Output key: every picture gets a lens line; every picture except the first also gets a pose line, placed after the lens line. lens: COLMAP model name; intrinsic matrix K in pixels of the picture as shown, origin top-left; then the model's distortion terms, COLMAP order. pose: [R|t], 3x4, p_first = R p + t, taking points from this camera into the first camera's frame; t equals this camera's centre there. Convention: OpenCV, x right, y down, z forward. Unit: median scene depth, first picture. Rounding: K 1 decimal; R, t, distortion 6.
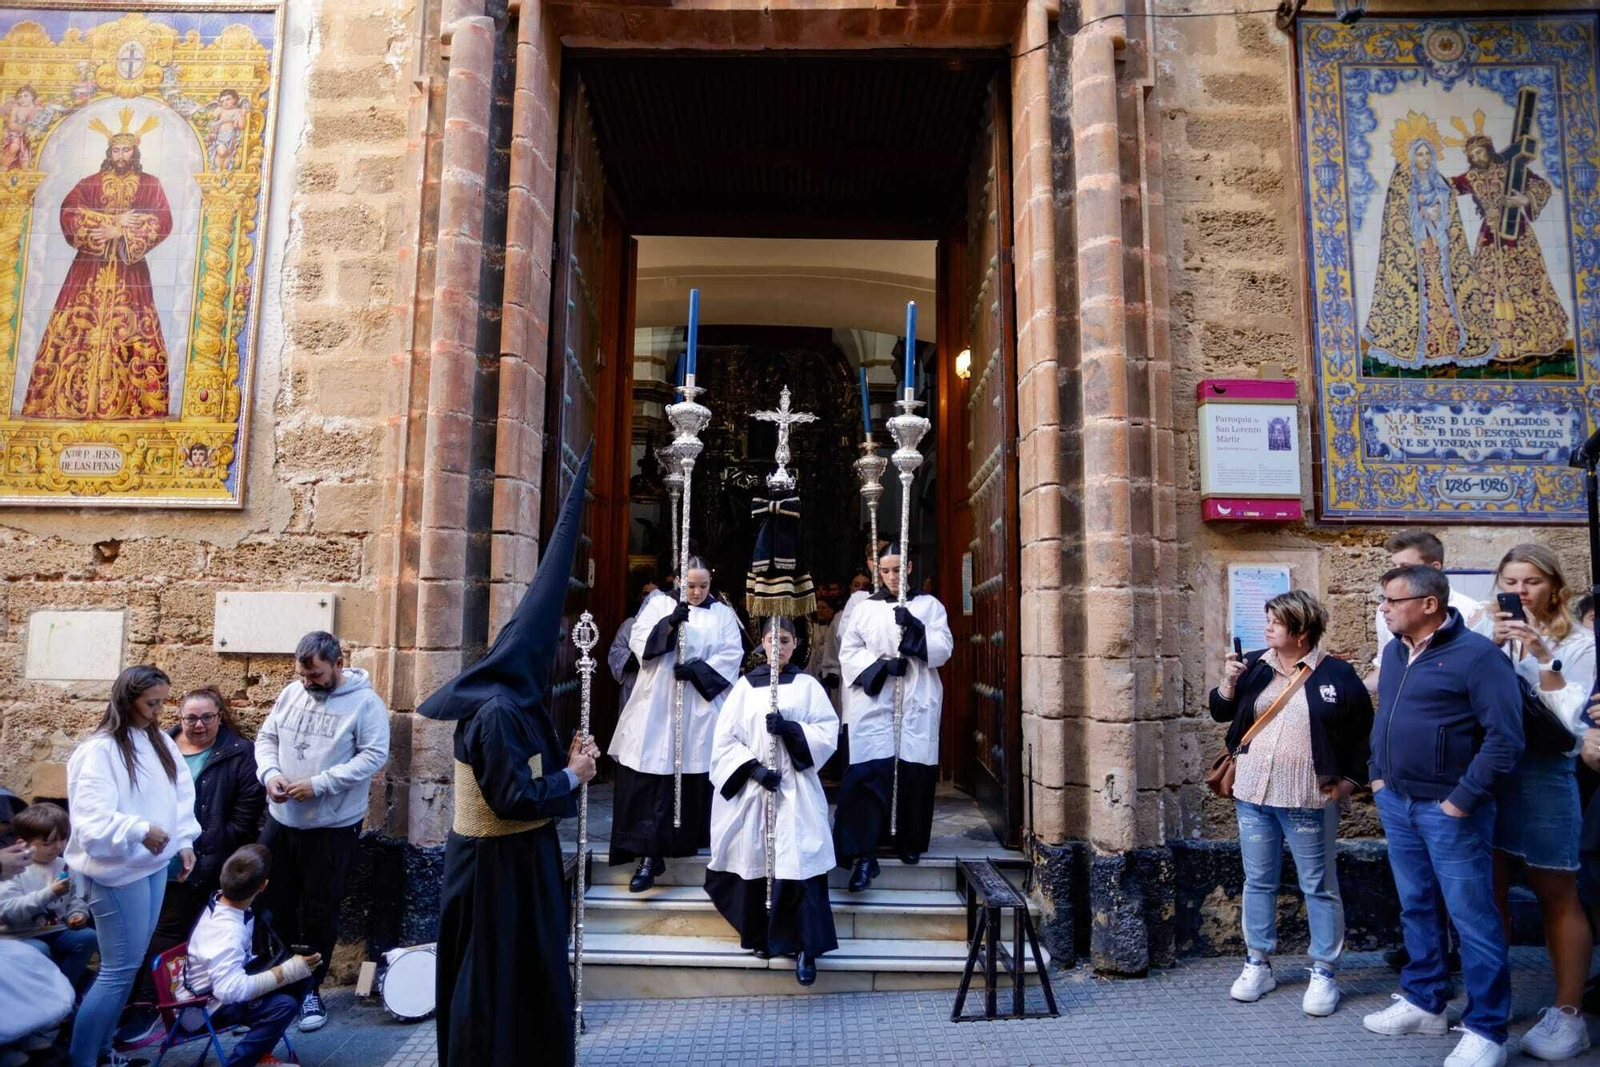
lens RADIAL K [[916.9, 0, 800.0], [0, 916.9, 533.5], [0, 0, 1]] dist [-0.067667, 0.048592]
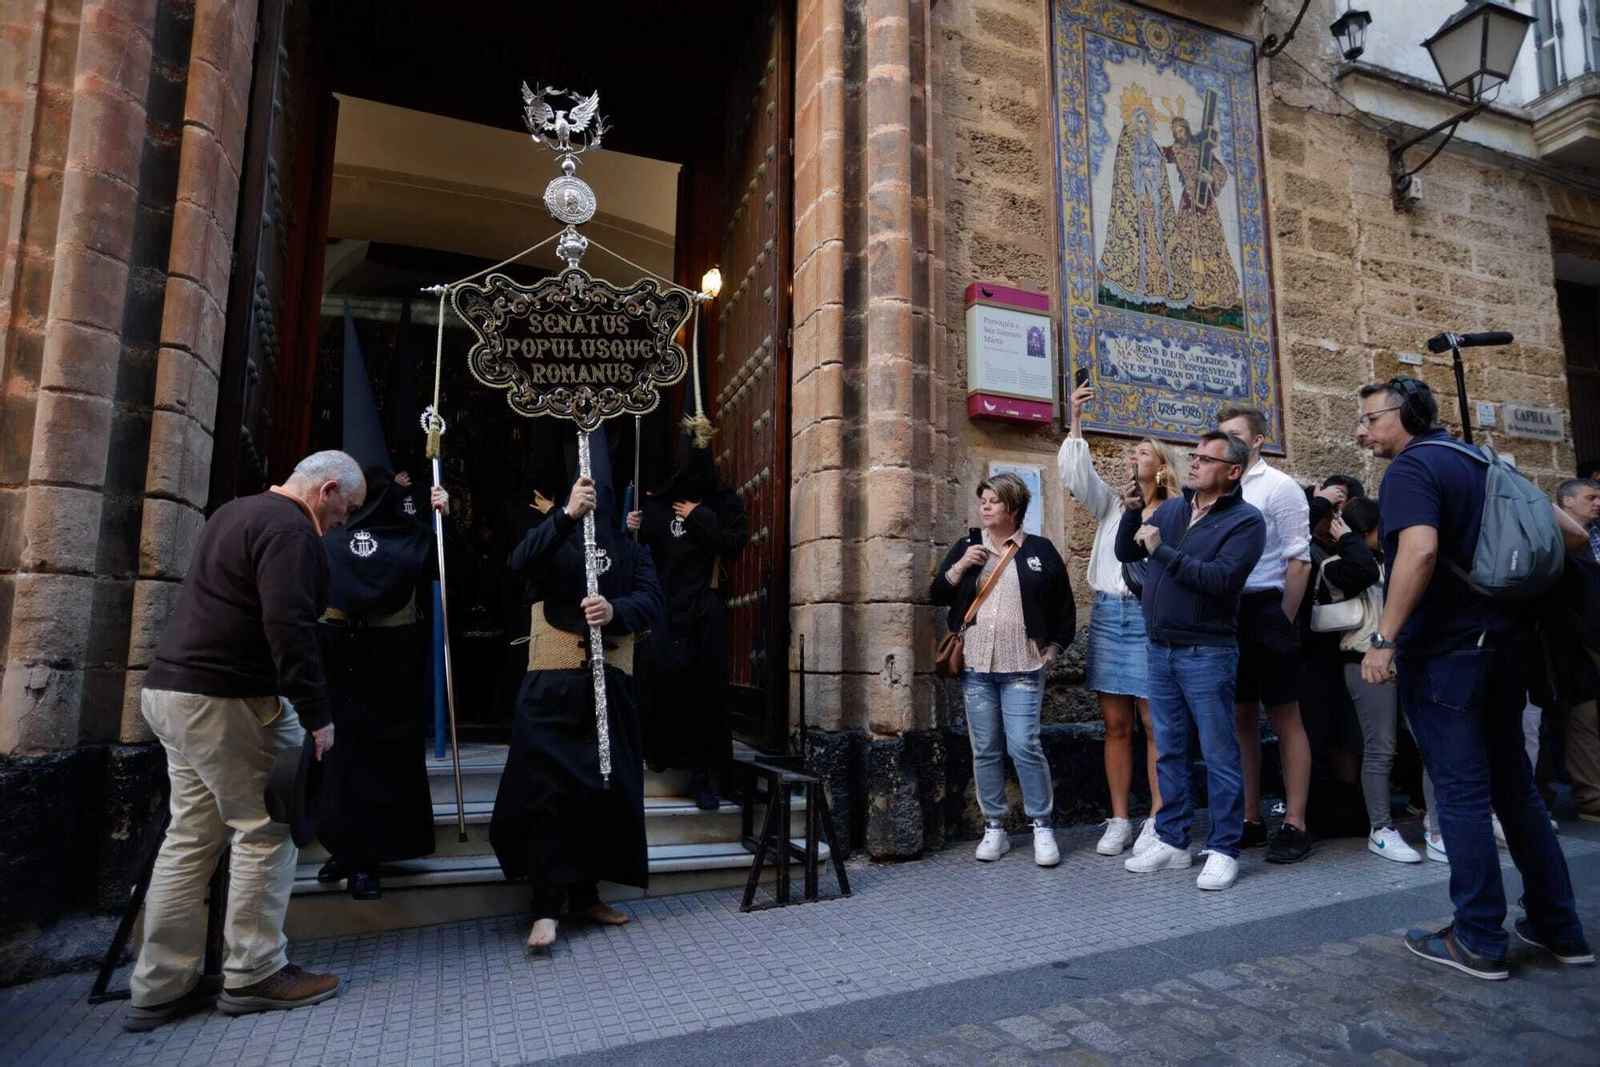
lens RADIAL K [[916.9, 0, 800.0], [0, 916.9, 533.5], [0, 0, 1]] dist [-0.067667, 0.048592]
pose [[0.930490, 0.047635, 0.363207, -0.102190], [-0.038138, 0.998718, -0.033278, 0.157629], [-0.364327, 0.017113, 0.931114, 0.107241]]
